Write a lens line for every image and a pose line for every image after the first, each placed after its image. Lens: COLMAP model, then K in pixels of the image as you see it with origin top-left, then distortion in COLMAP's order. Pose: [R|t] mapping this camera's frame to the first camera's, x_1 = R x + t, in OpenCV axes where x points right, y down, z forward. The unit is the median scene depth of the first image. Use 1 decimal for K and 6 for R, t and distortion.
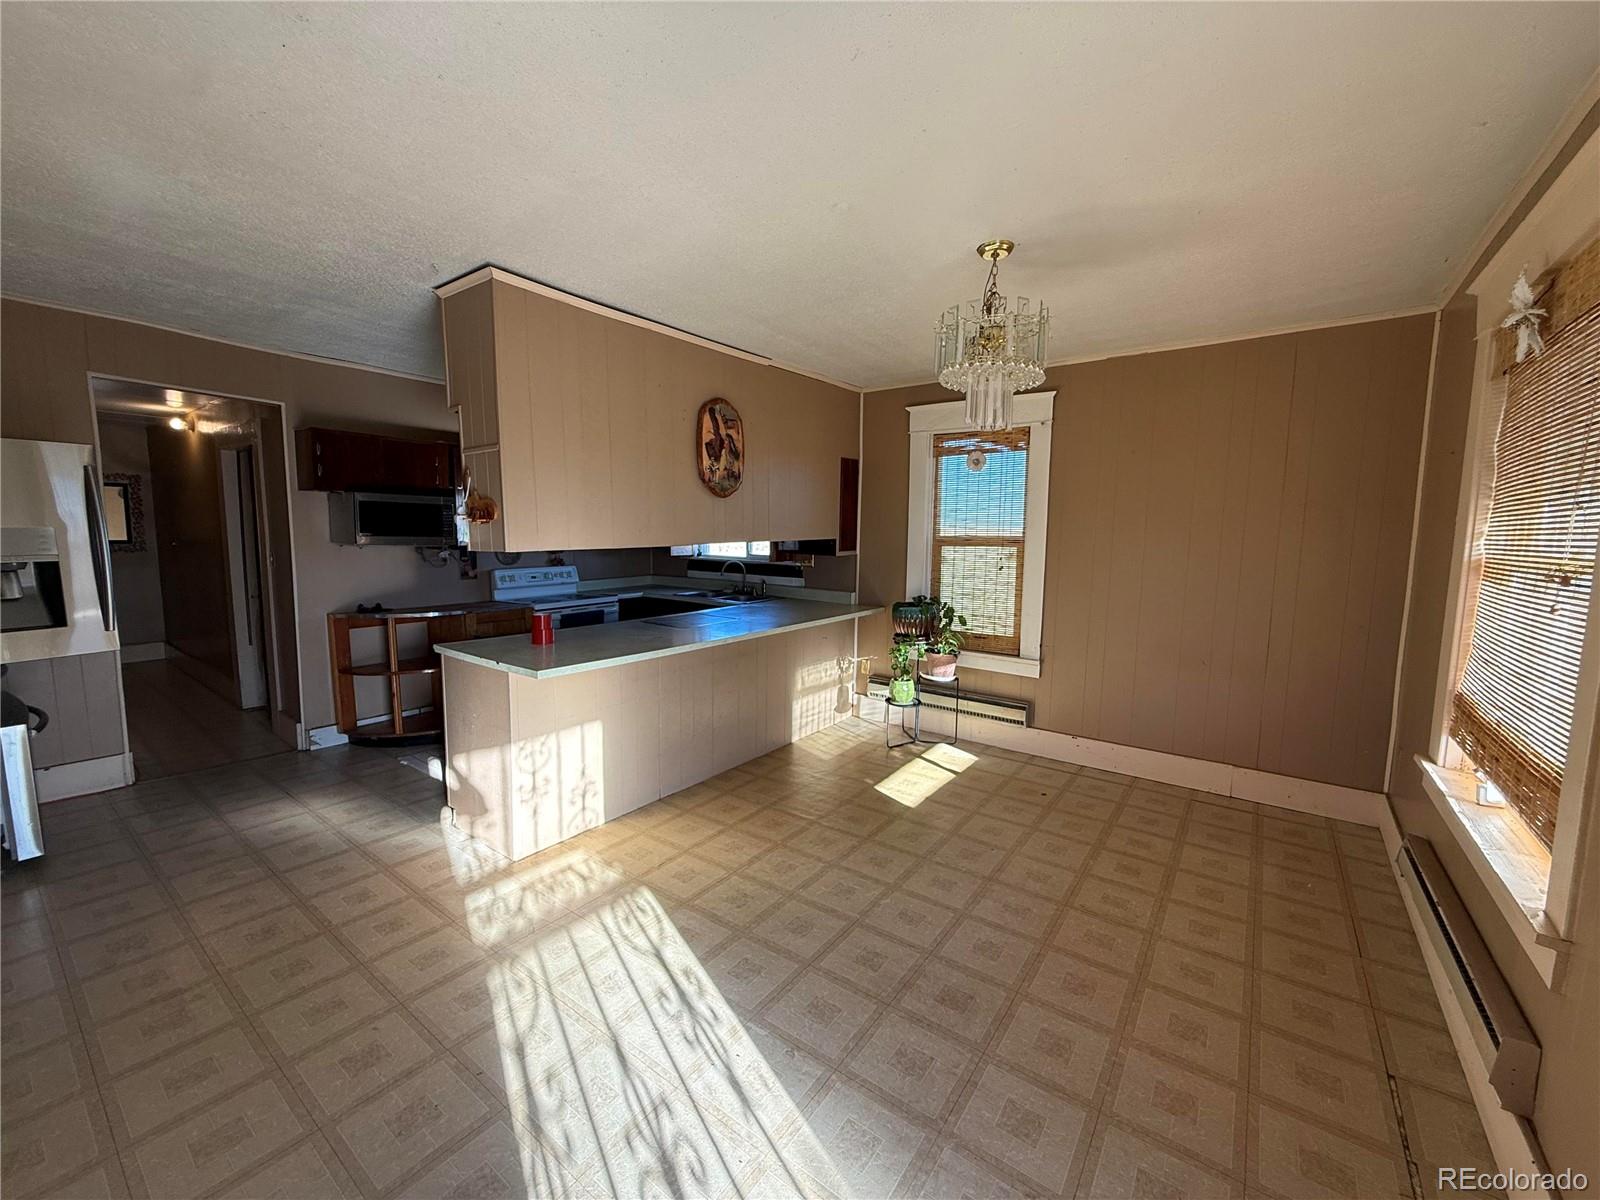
lens RADIAL K [[636.2, 0, 800.0], [0, 636.2, 600.0], [0, 0, 1]] dist [-0.002116, -0.000461]
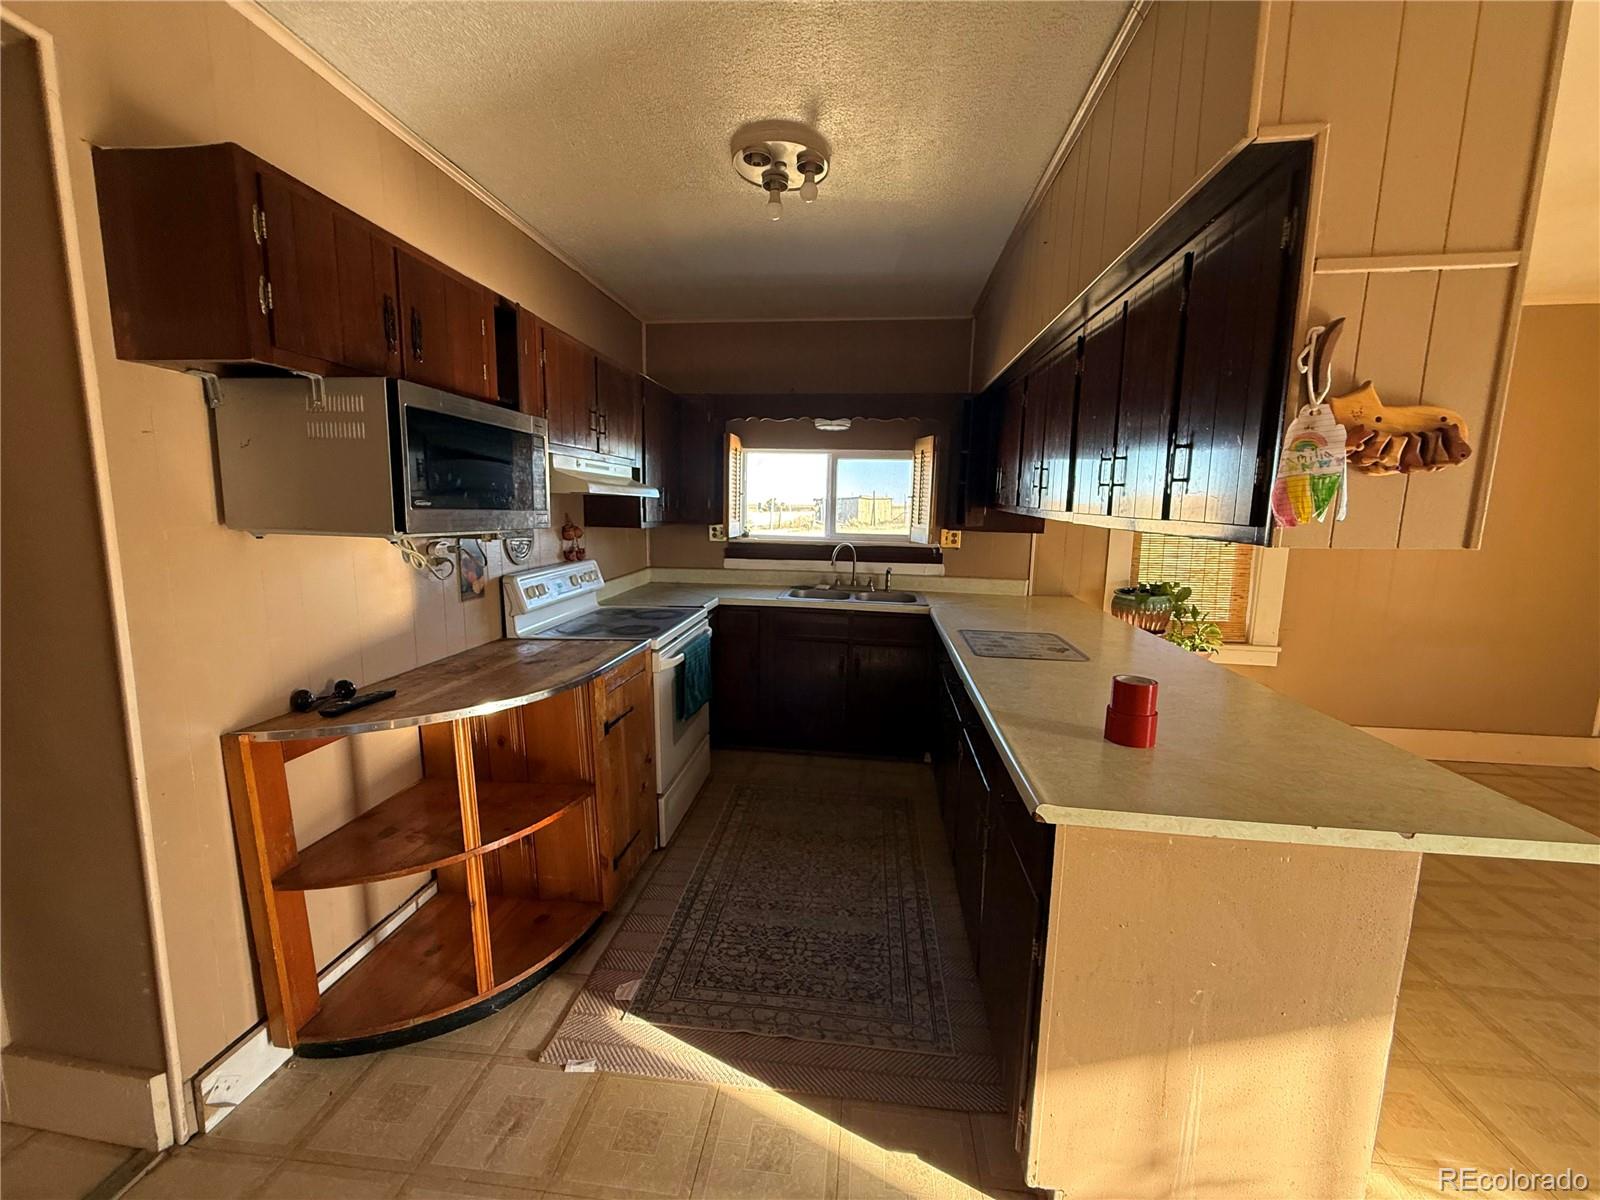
lens RADIAL K [[636.2, 0, 800.0], [0, 636.2, 600.0], [0, 0, 1]] dist [-0.002116, -0.000461]
pose [[0.871552, -0.071669, 0.485037, -0.584965], [0.051458, 0.997166, 0.054878, -0.048791], [-0.487596, -0.022869, 0.872770, 0.506693]]
